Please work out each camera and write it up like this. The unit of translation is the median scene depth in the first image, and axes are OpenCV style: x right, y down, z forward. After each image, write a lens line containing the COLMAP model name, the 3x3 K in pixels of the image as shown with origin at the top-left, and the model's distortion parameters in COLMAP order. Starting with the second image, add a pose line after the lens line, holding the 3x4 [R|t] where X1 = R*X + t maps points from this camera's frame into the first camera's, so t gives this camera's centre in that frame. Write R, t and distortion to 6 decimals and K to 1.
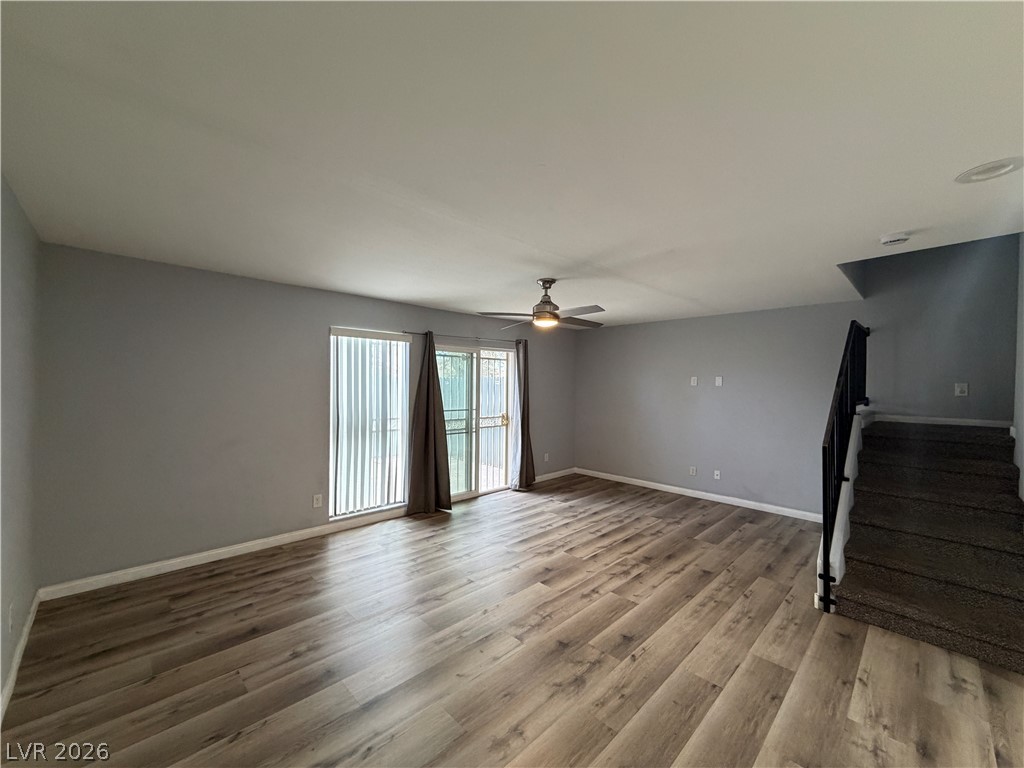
lens RADIAL K [[407.6, 0, 508.3], [0, 407.6, 381.0], [0, 0, 1]] dist [0.001162, -0.000610]
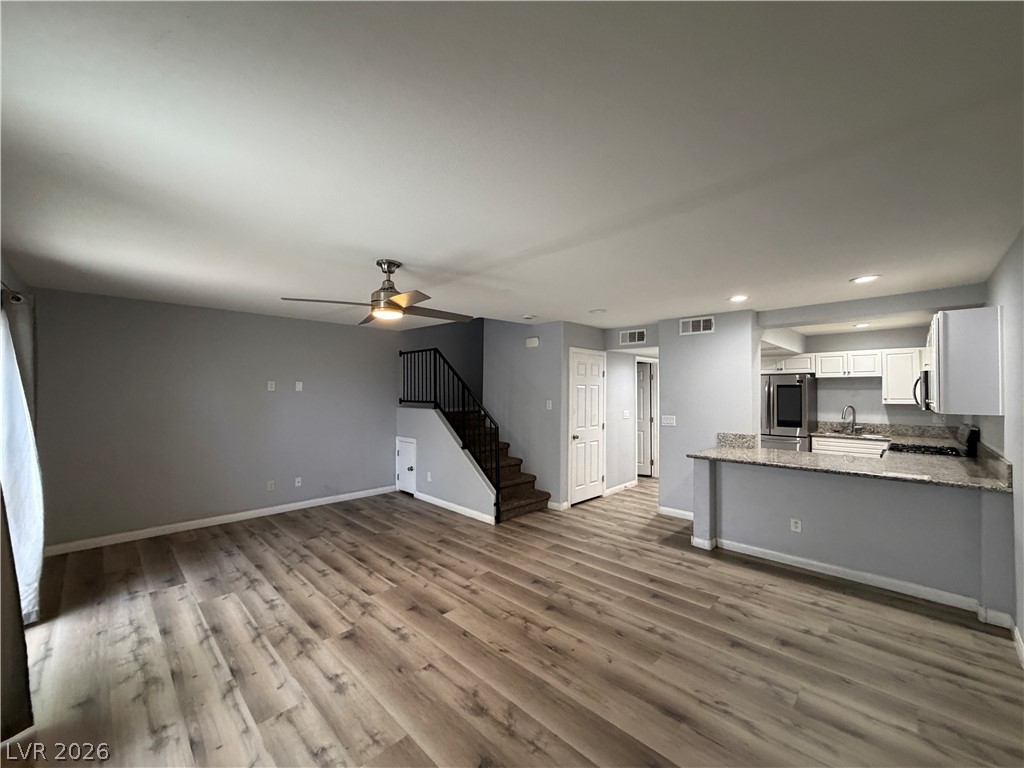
lens RADIAL K [[407.6, 0, 508.6], [0, 407.6, 386.1], [0, 0, 1]] dist [0.001162, -0.000610]
pose [[-0.017010, 0.004179, 0.999847, -0.676641], [-0.007478, 0.999963, -0.004307, 0.000140], [-0.999827, -0.007550, -0.016978, 0.729613]]
